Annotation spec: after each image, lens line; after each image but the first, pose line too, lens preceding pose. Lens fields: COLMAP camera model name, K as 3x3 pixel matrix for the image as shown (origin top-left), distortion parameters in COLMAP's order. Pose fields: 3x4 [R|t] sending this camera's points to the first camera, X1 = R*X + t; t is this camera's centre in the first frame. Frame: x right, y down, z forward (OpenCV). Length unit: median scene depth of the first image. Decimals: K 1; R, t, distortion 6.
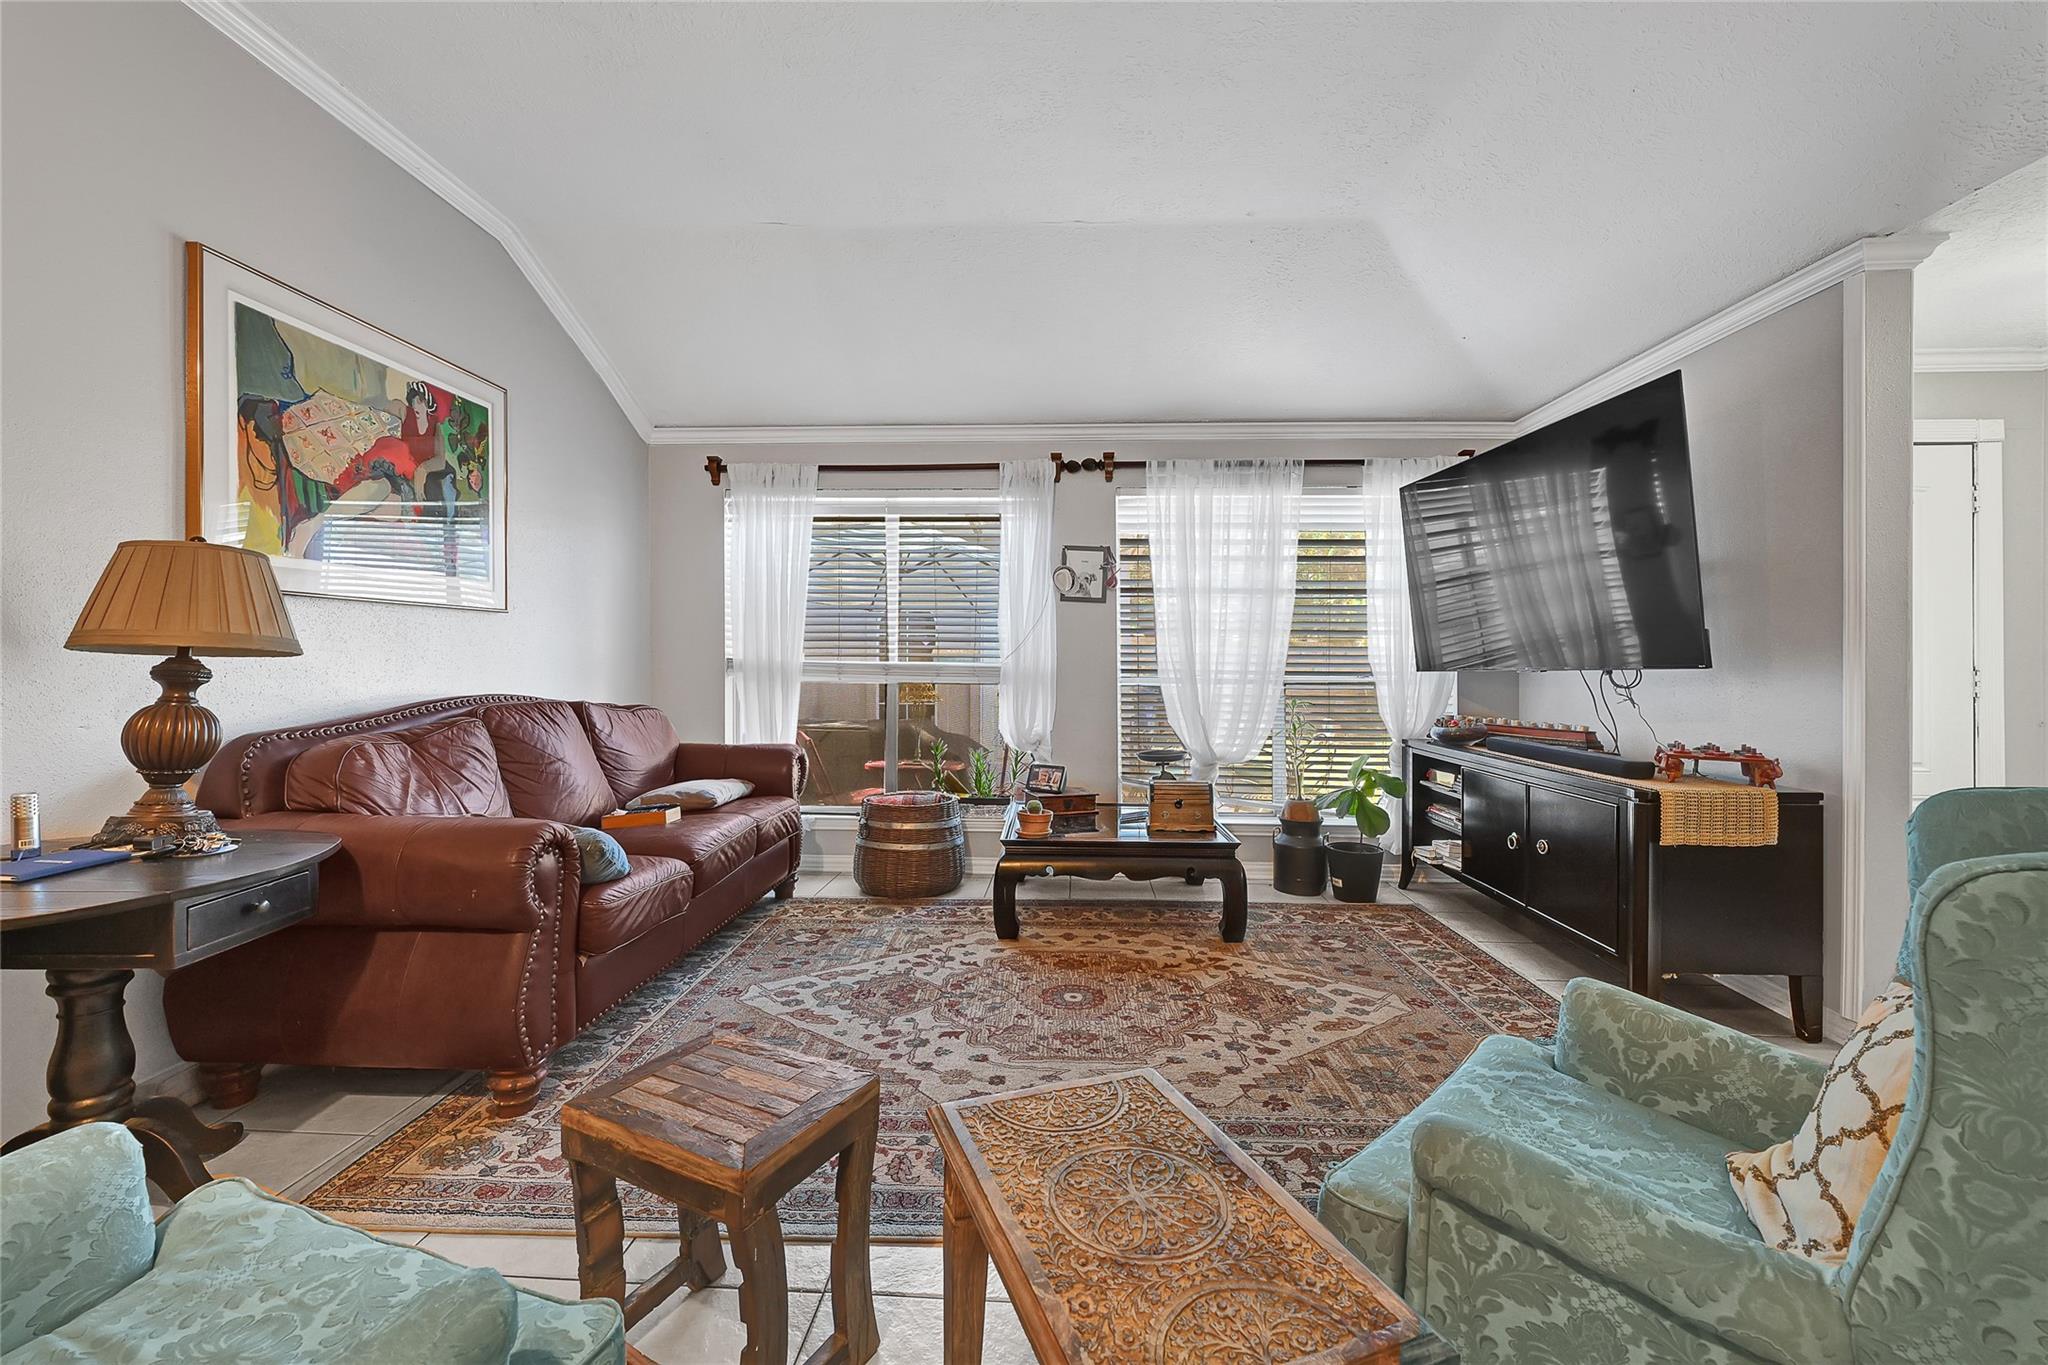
lens RADIAL K [[821.7, 0, 1041.5], [0, 821.7, 681.8], [0, 0, 1]] dist [-0.000011, 0.000066]
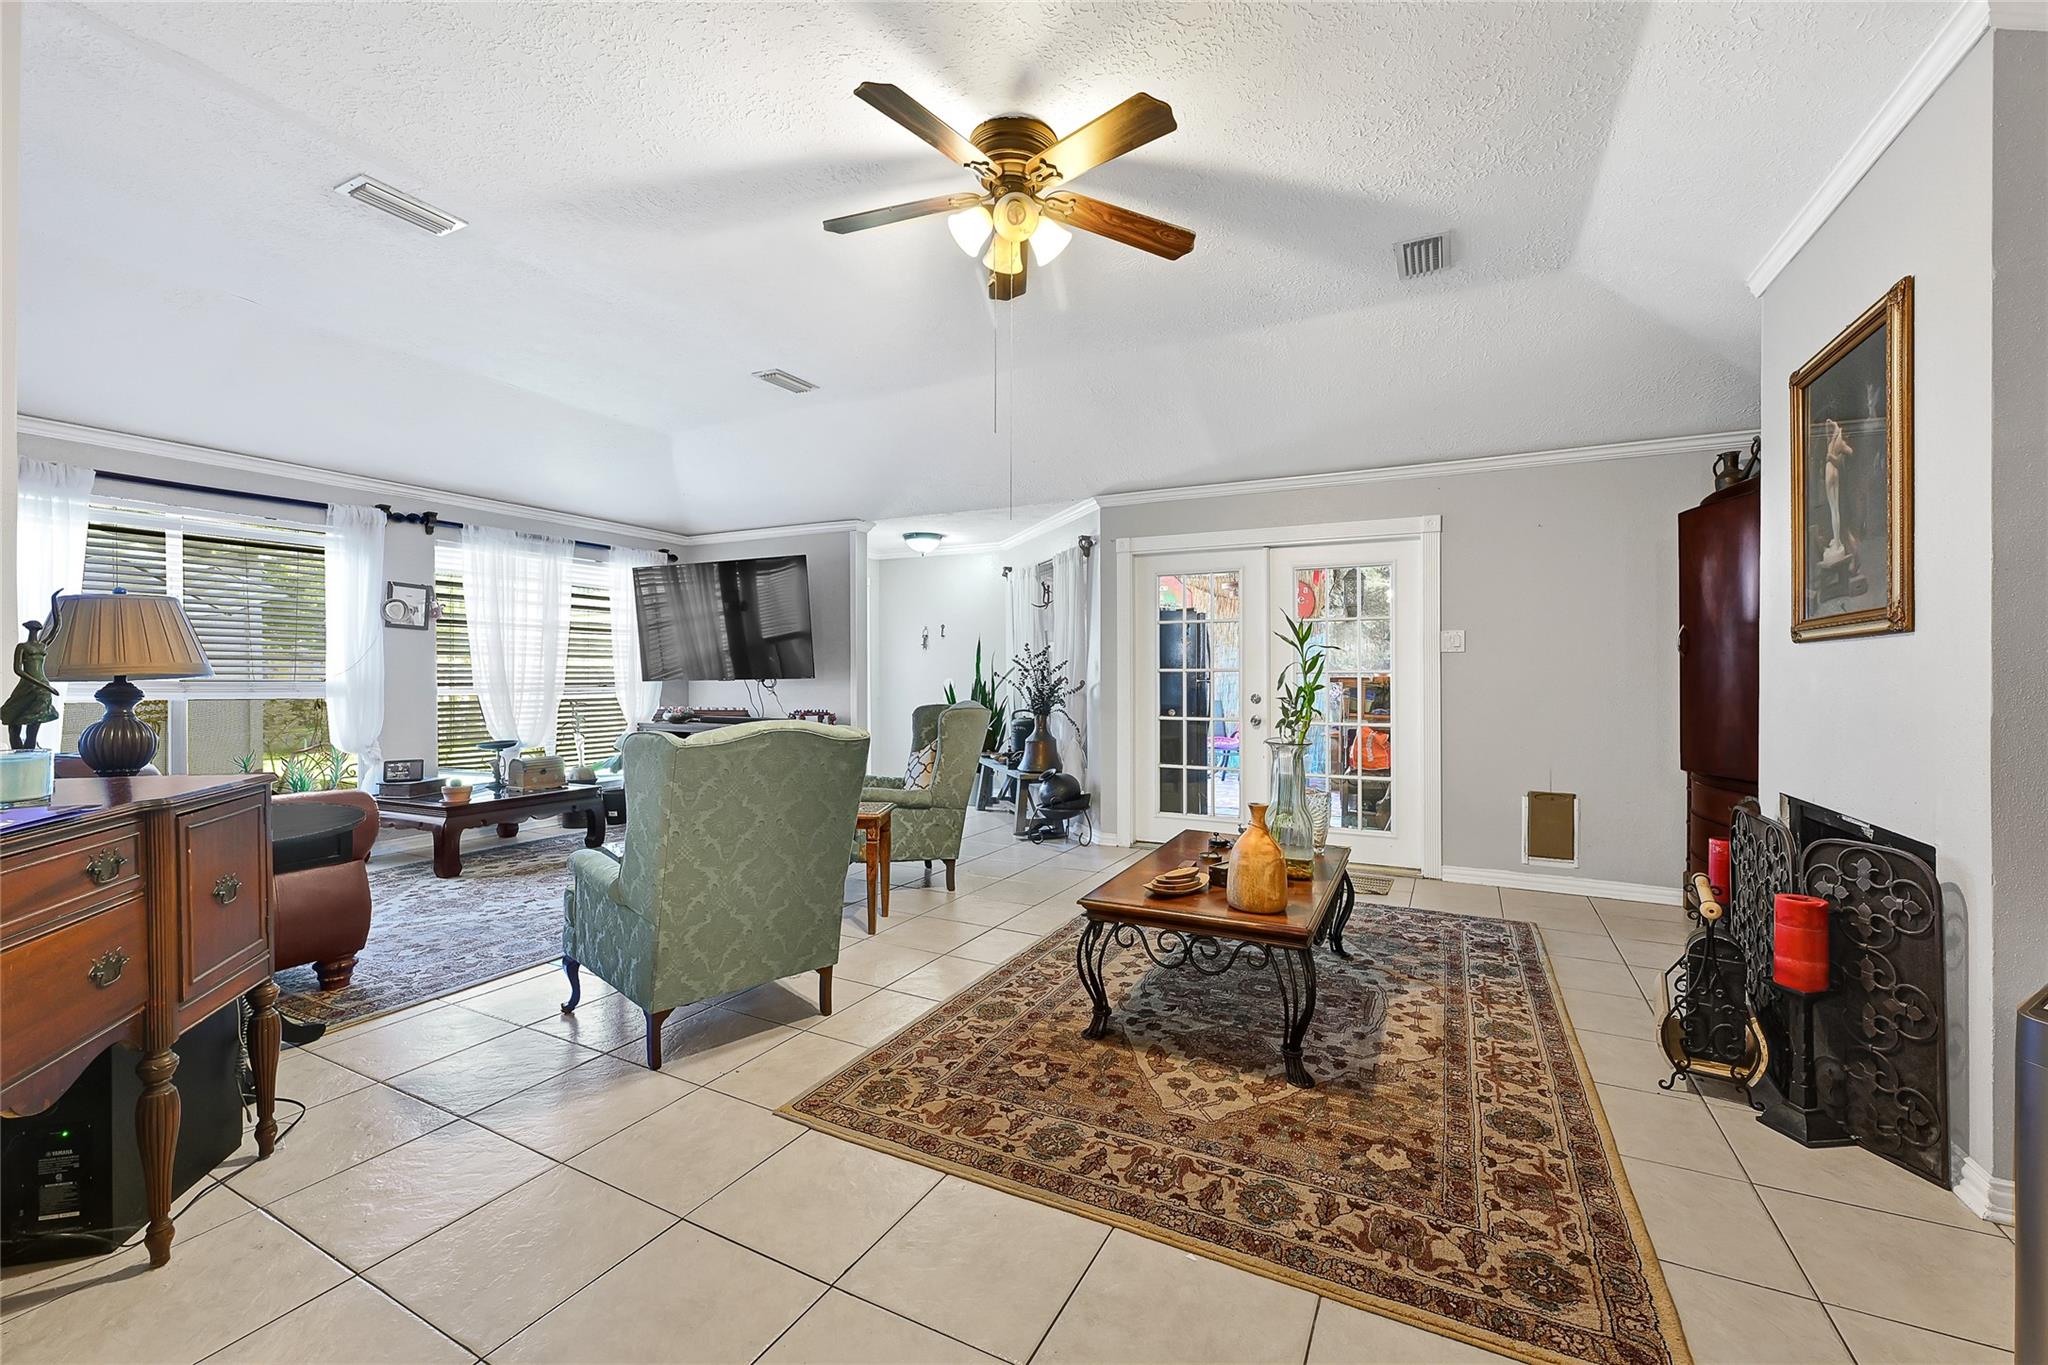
lens RADIAL K [[838.0, 0, 1022.1], [0, 838.0, 667.1], [0, 0, 1]] dist [-0.001230, -0.000084]
pose [[0.416385, 0.001103, 0.909188, -1.010831], [0.025119, 0.999604, -0.012717, -0.001351], [-0.908841, 0.028134, 0.416192, -0.504716]]
